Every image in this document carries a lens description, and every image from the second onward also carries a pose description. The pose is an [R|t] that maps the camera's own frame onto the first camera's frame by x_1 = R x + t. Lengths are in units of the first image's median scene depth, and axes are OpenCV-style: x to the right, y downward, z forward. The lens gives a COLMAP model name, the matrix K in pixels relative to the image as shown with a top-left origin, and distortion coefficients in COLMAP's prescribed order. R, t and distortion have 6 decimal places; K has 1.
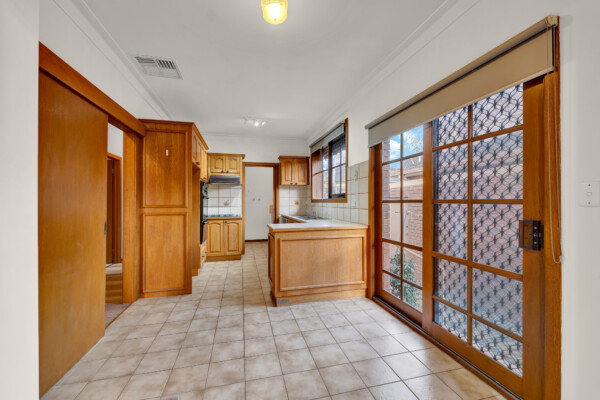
lens RADIAL K [[245.1, 0, 300.0], [0, 245.1, 200.0], [0, 0, 1]] dist [0.000439, 0.000007]
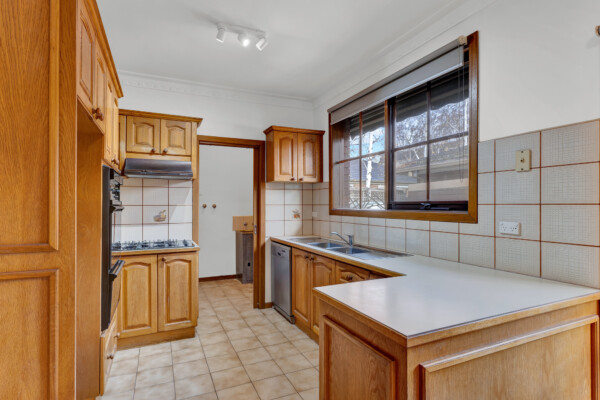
lens RADIAL K [[303.3, 0, 301.4], [0, 303.3, 202.5], [0, 0, 1]] dist [-0.002915, -0.000320]
pose [[0.978413, 0.003385, 0.206630, -0.157472], [-0.002853, 0.999992, -0.002876, -0.015838], [-0.206638, 0.002224, 0.978415, 0.368246]]
